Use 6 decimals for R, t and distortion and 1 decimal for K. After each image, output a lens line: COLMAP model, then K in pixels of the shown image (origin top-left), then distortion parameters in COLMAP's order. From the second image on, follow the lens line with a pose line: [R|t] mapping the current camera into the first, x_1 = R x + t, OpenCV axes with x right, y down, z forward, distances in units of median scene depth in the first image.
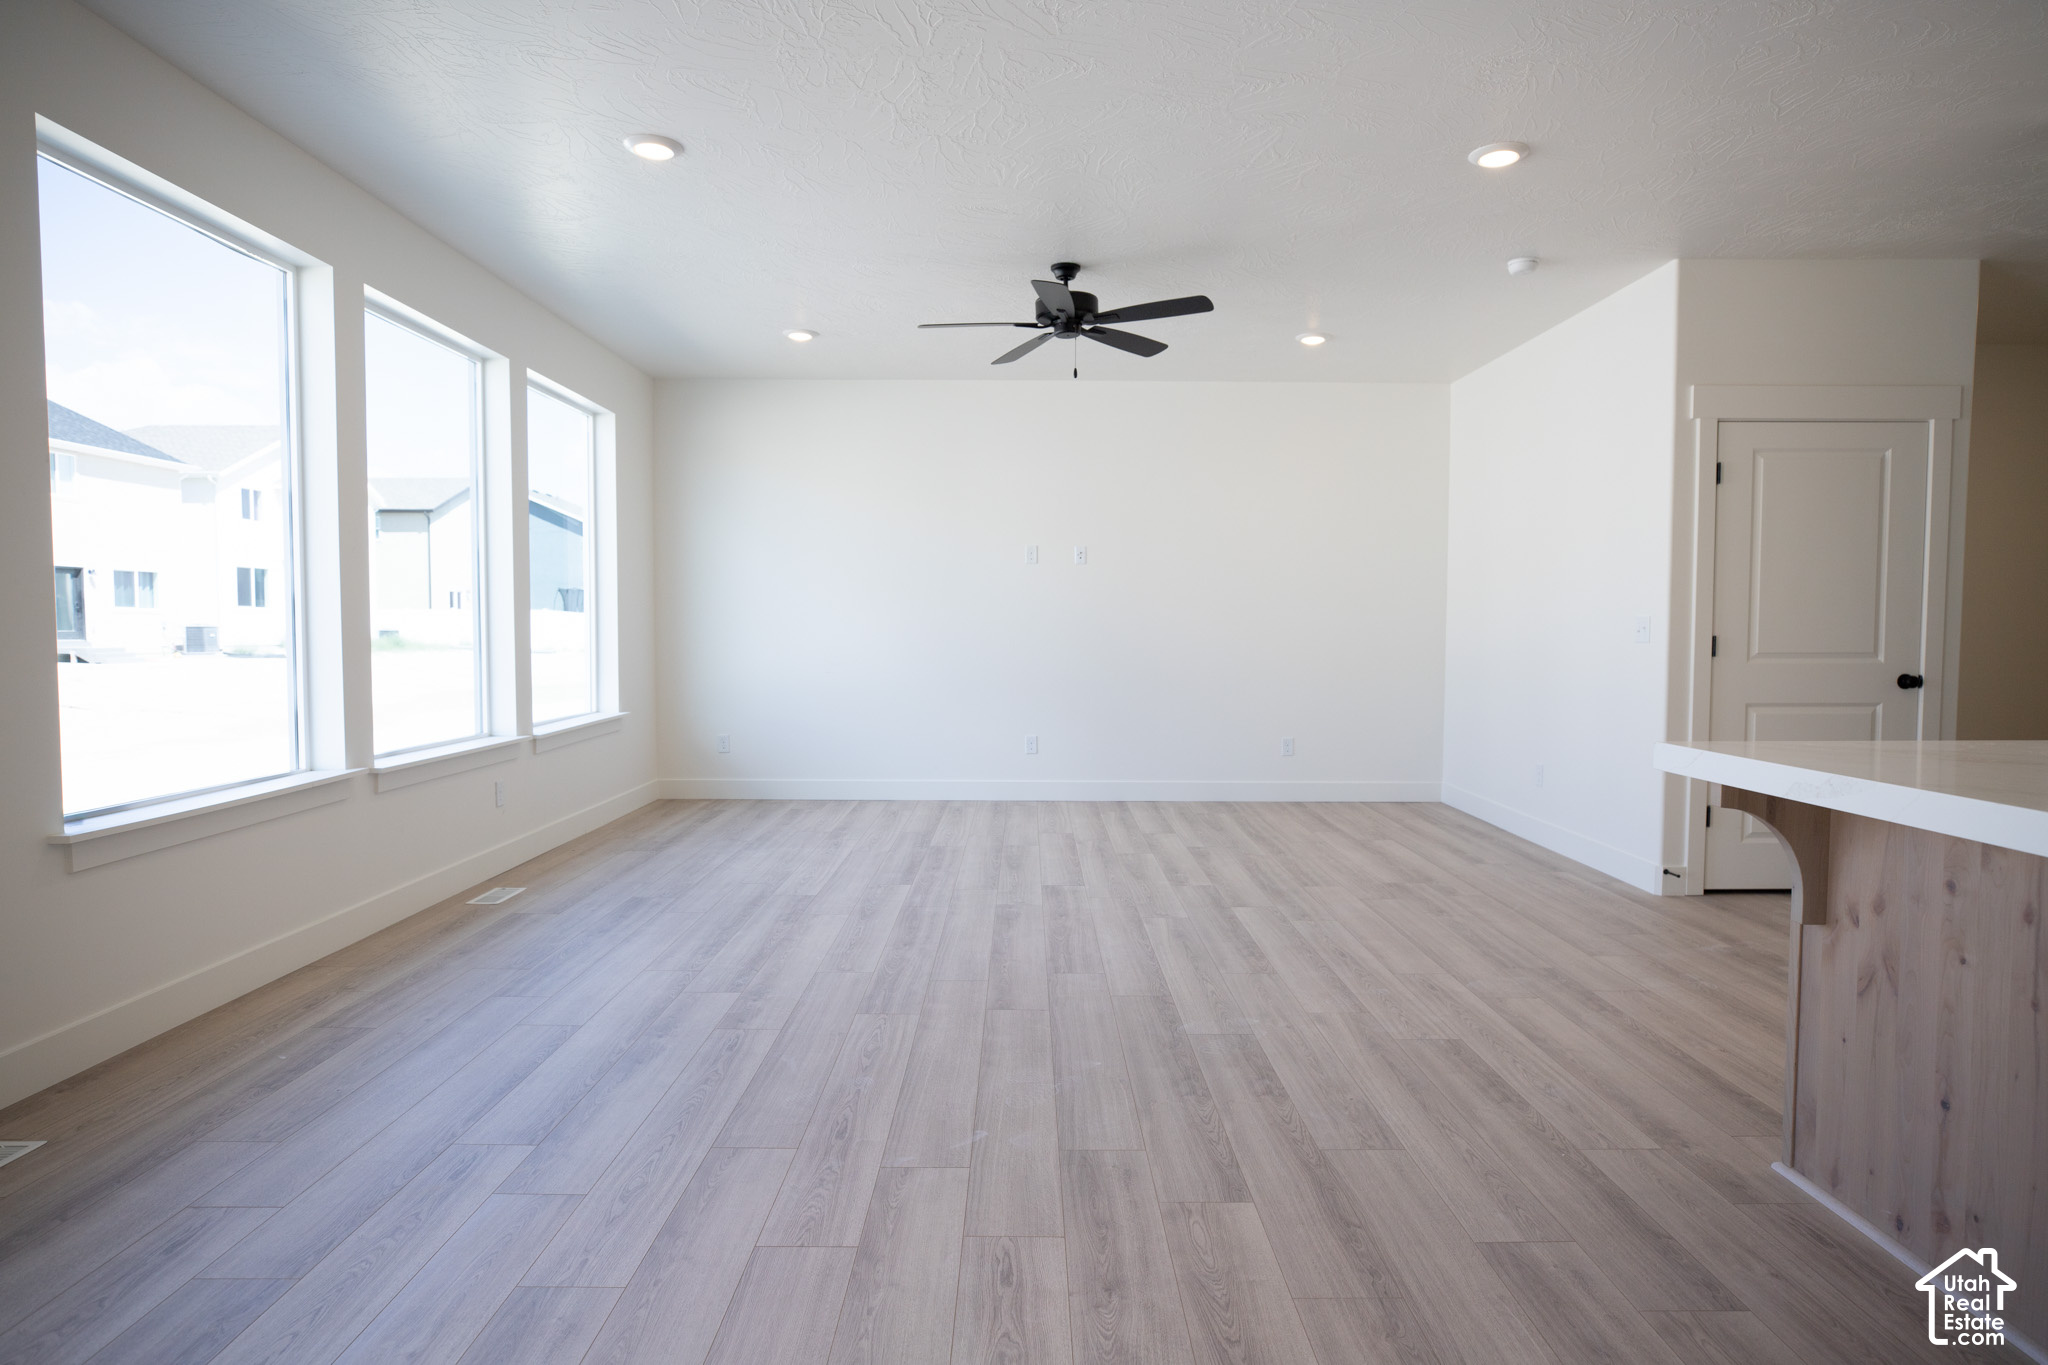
lens RADIAL K [[1120.3, 0, 1031.2], [0, 1120.3, 682.6], [0, 0, 1]] dist [-0.001331, 0.002096]
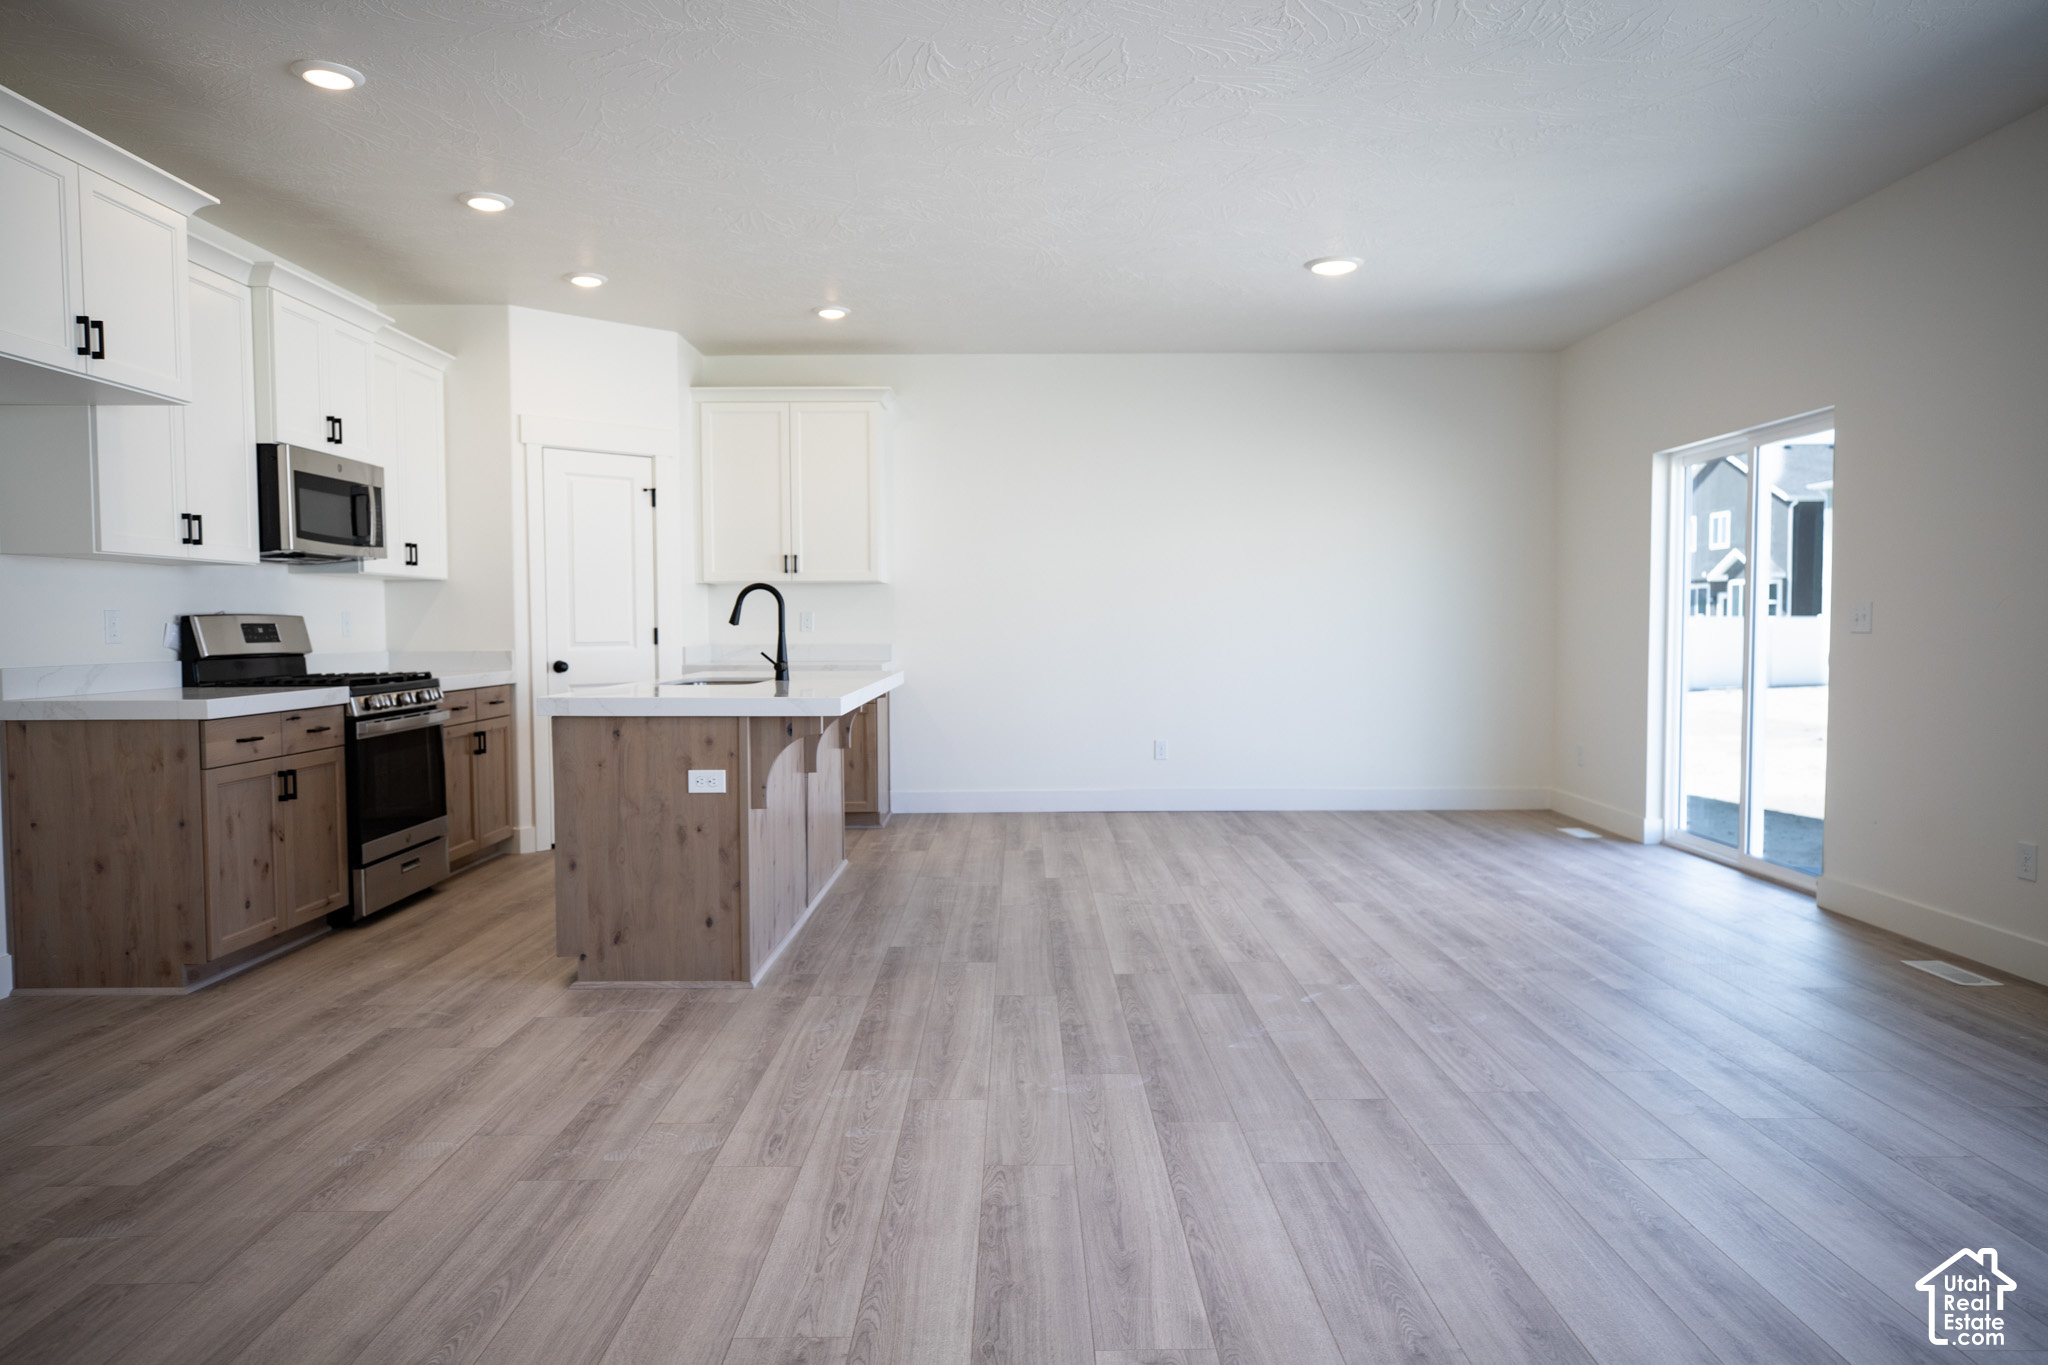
lens RADIAL K [[1383.2, 0, 1016.2], [0, 1383.2, 678.2], [0, 0, 1]] dist [-0.002350, 0.000453]
pose [[-1.000000, -0.000586, 0.000027, 0.263965], [-0.000581, 0.995984, 0.089533, -0.110343], [-0.000079, 0.089532, -0.995984, 2.293125]]
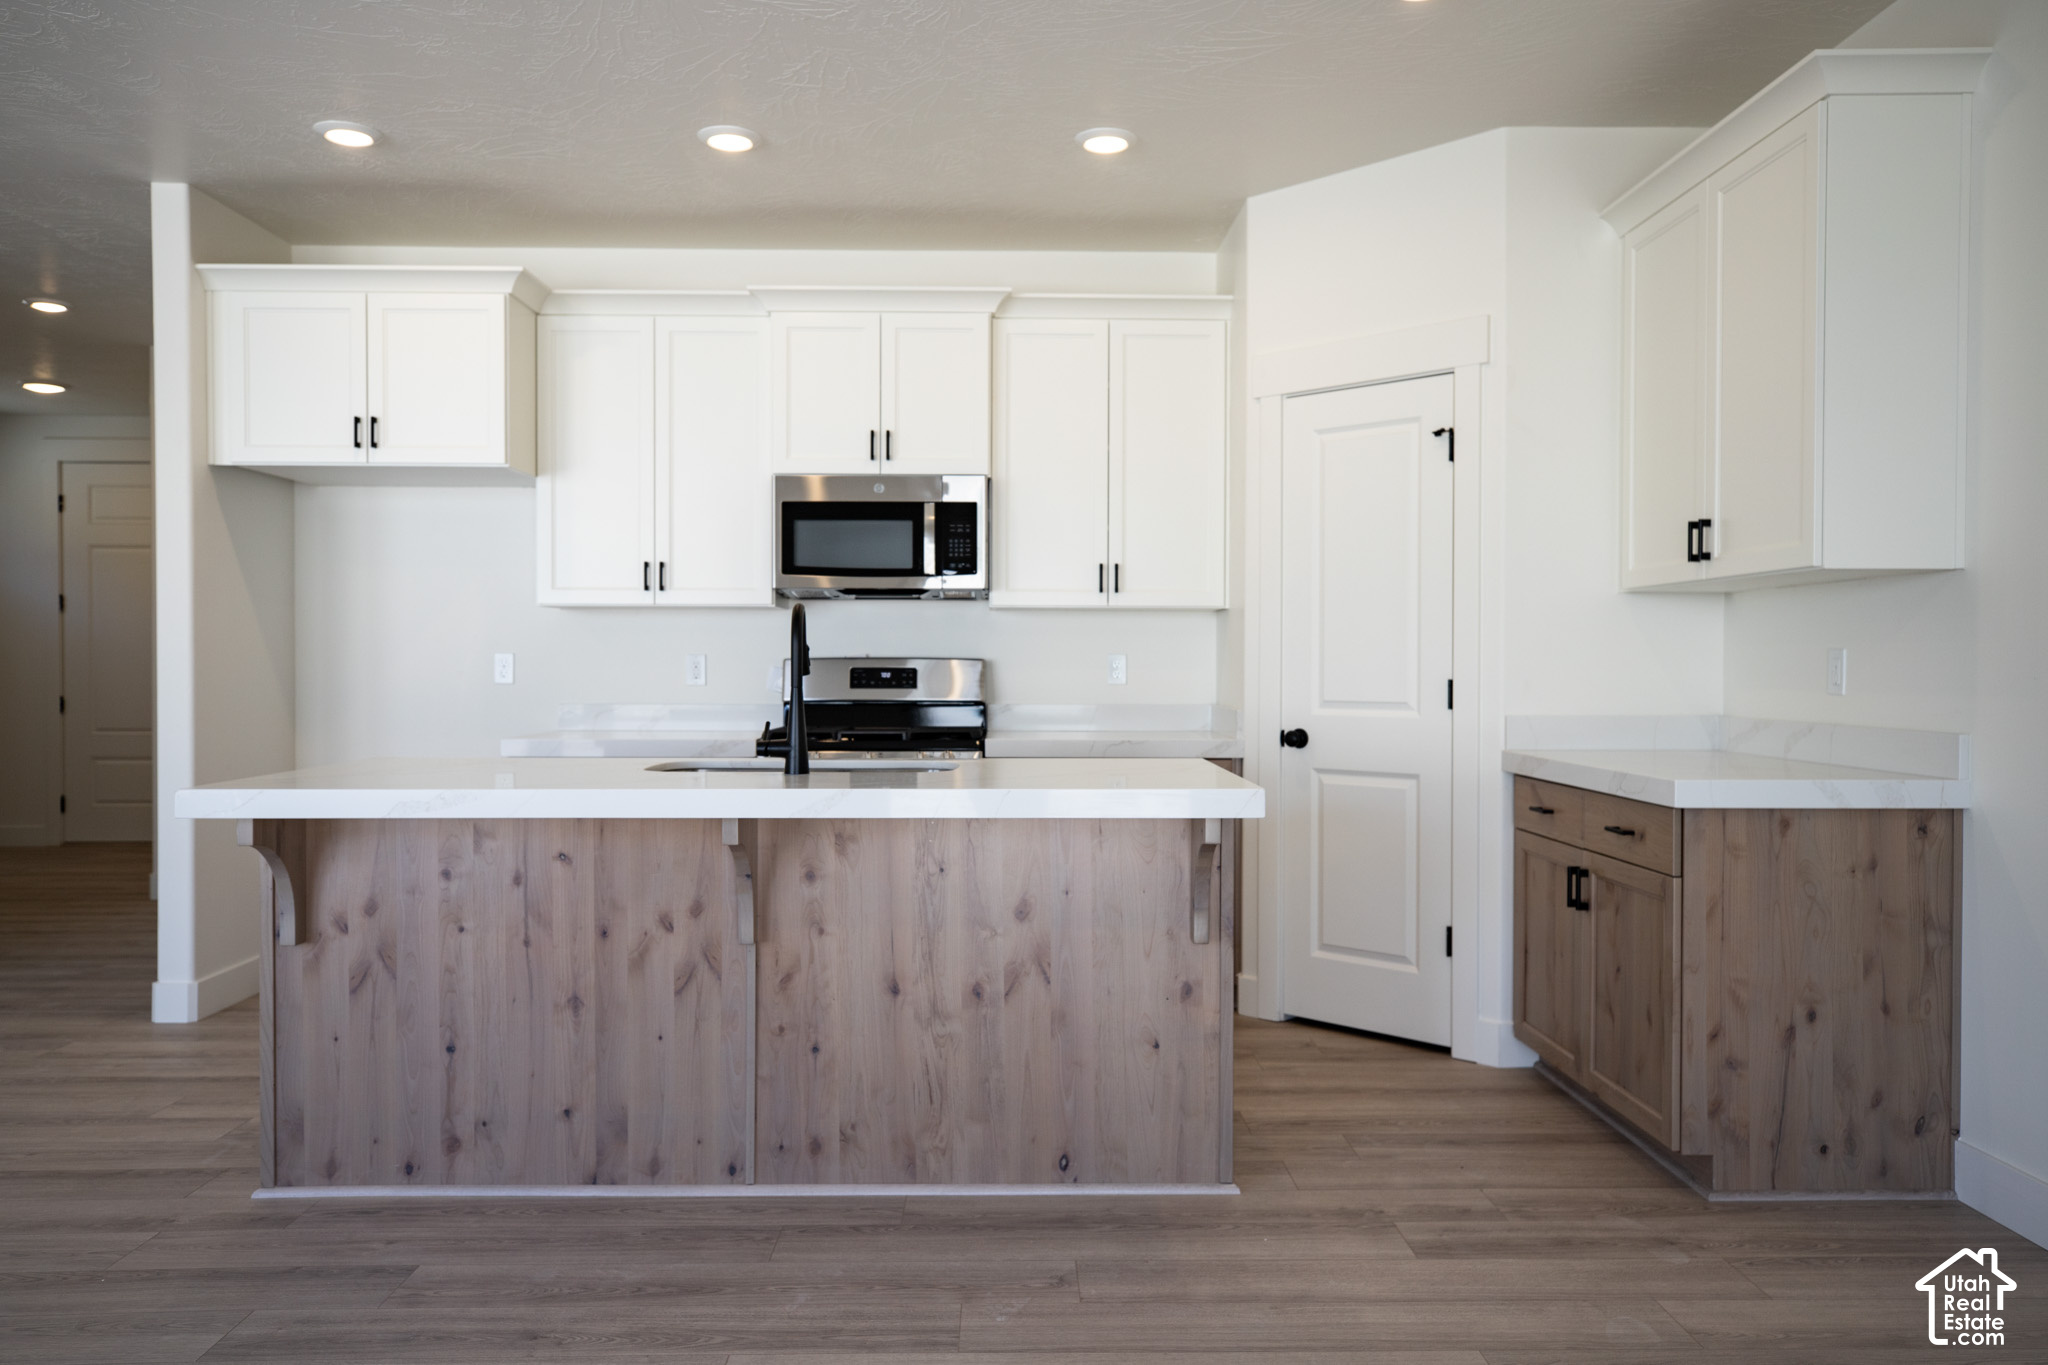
lens RADIAL K [[1461.4, 0, 1022.6], [0, 1461.4, 688.5], [0, 0, 1]] dist [-0.001386, 0.002024]
pose [[-0.009221, -0.020885, 0.999739, -0.546105], [0.047723, 0.998633, 0.021303, -0.019668], [-0.998818, 0.047907, -0.008212, 0.240307]]
